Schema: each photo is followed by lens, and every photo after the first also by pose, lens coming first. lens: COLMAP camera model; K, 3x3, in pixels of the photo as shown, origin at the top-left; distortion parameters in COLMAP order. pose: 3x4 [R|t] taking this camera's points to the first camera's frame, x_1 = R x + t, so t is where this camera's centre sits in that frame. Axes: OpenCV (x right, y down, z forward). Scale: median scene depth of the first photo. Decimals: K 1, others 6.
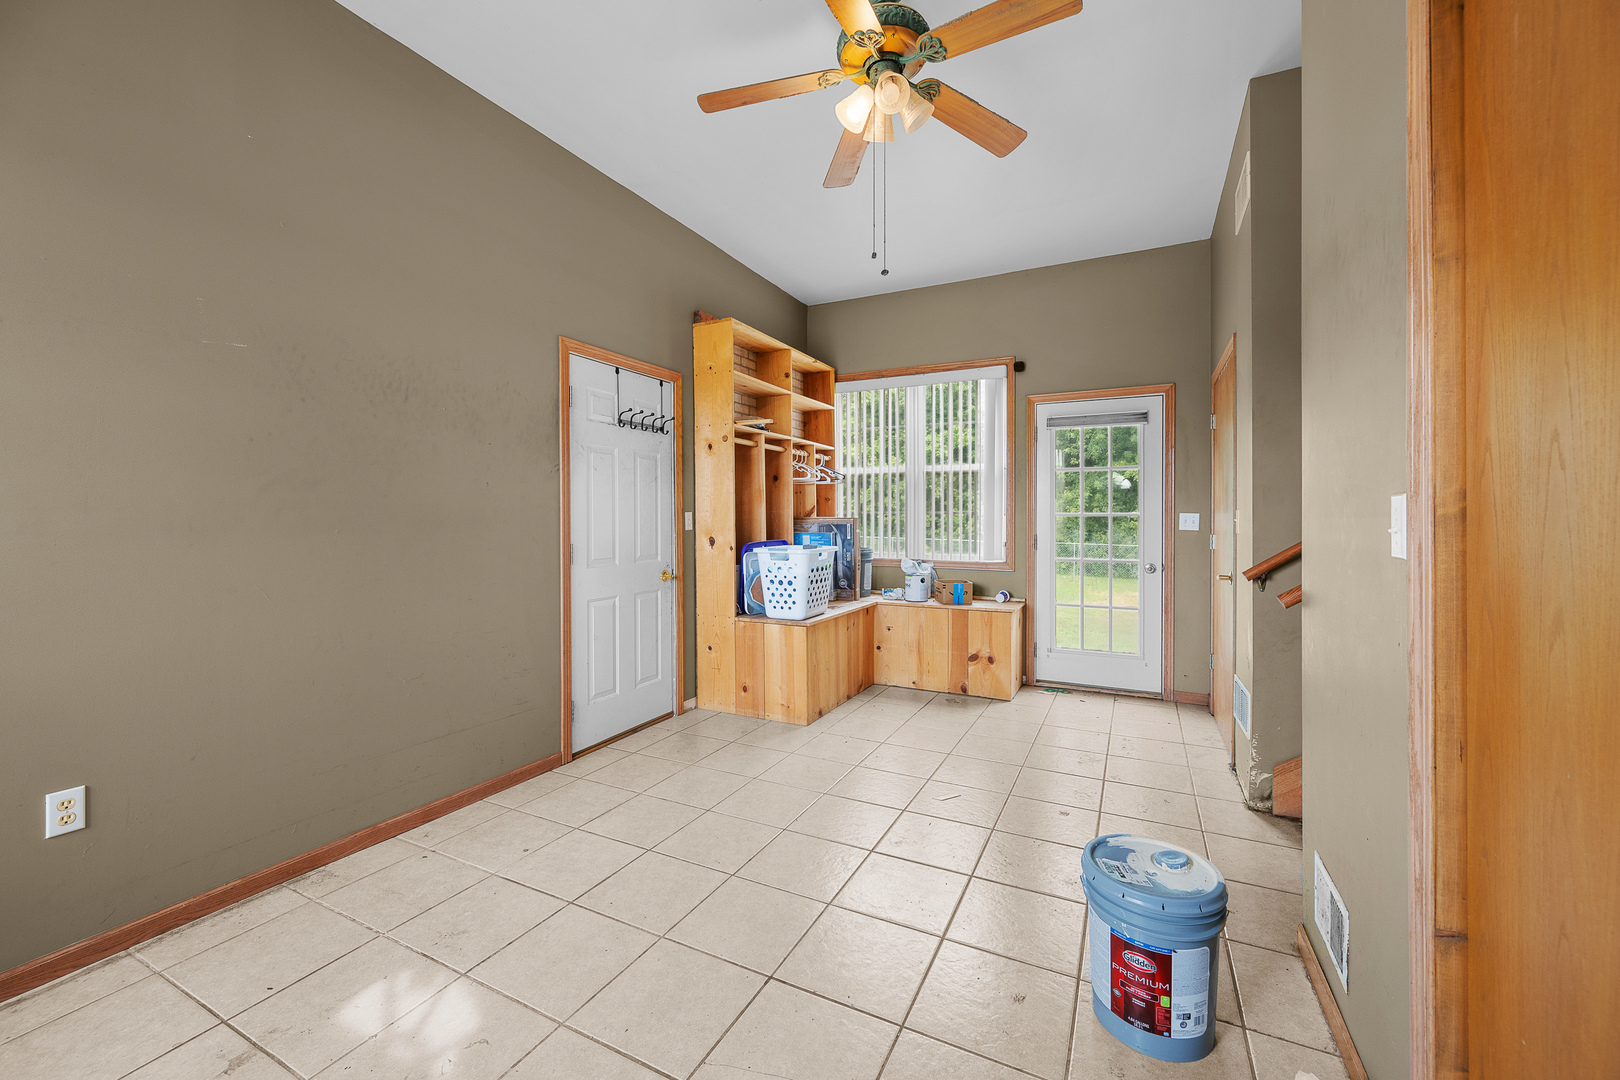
lens RADIAL K [[647.9, 0, 805.2], [0, 647.9, 524.9], [0, 0, 1]] dist [0.002986, -0.000302]
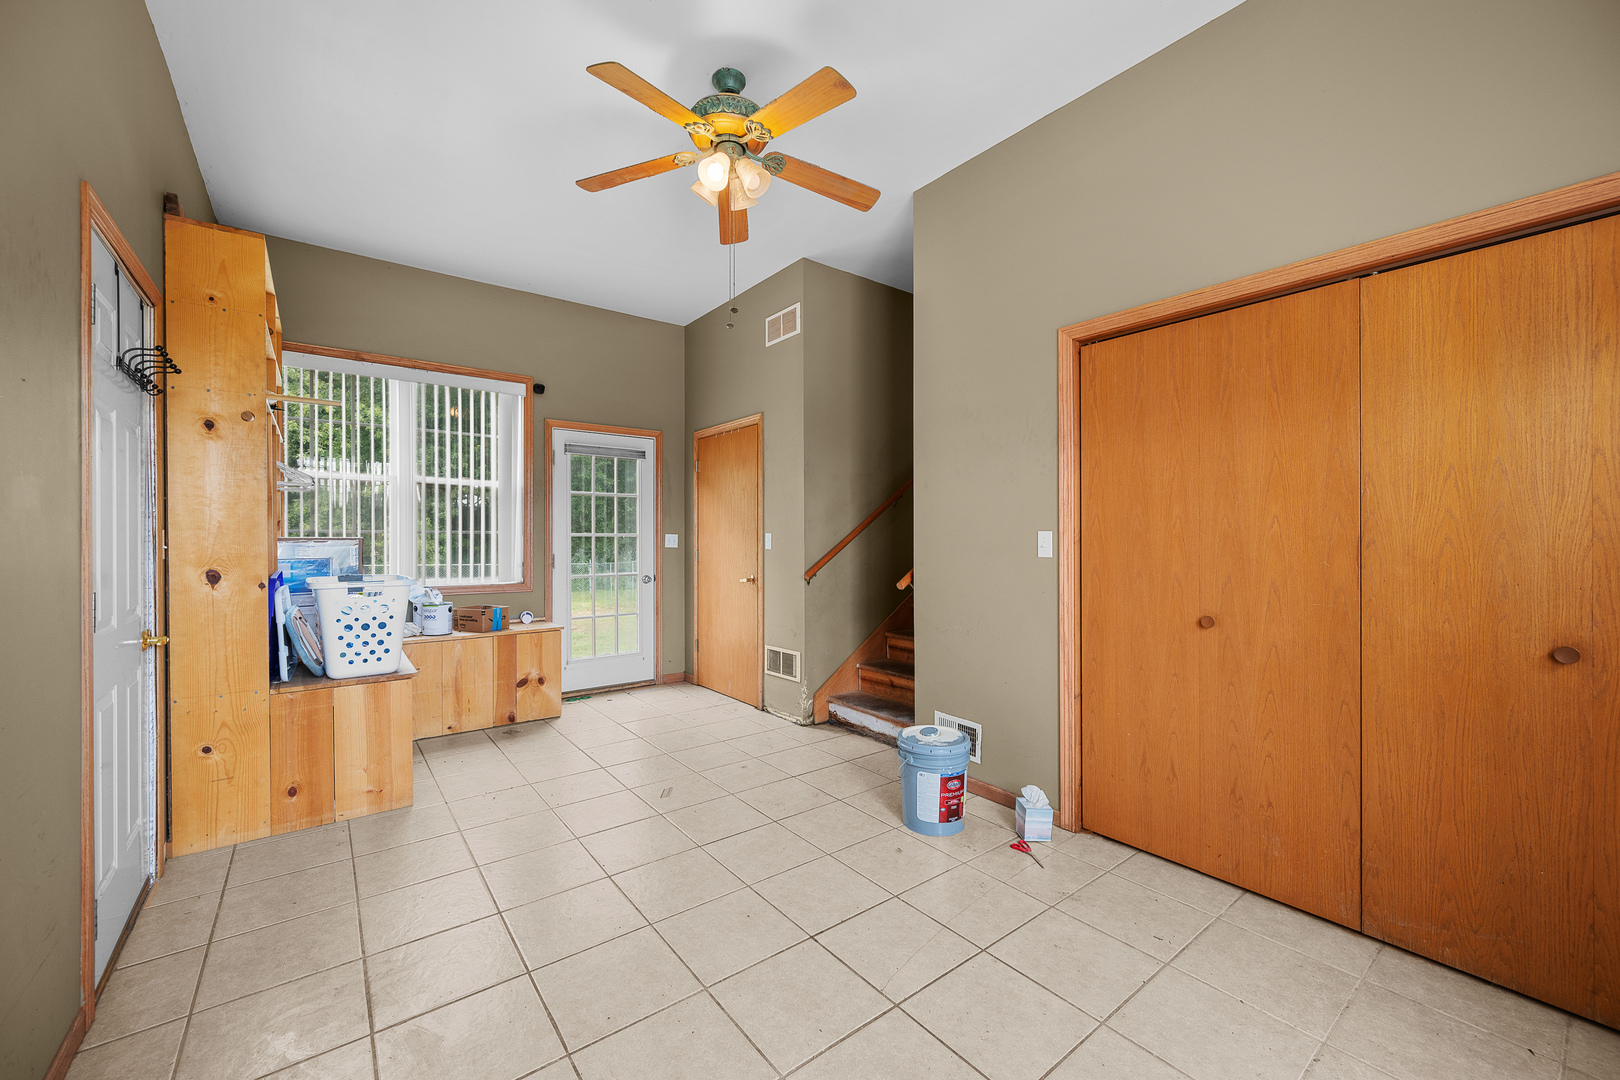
lens RADIAL K [[647.9, 0, 810.6], [0, 647.9, 538.9], [0, 0, 1]] dist [0.002986, -0.000302]
pose [[0.420003, -0.003410, 0.907516, -0.467657], [0.008552, 0.999963, -0.000200, -0.006241], [-0.907482, 0.007845, 0.420017, 0.215375]]
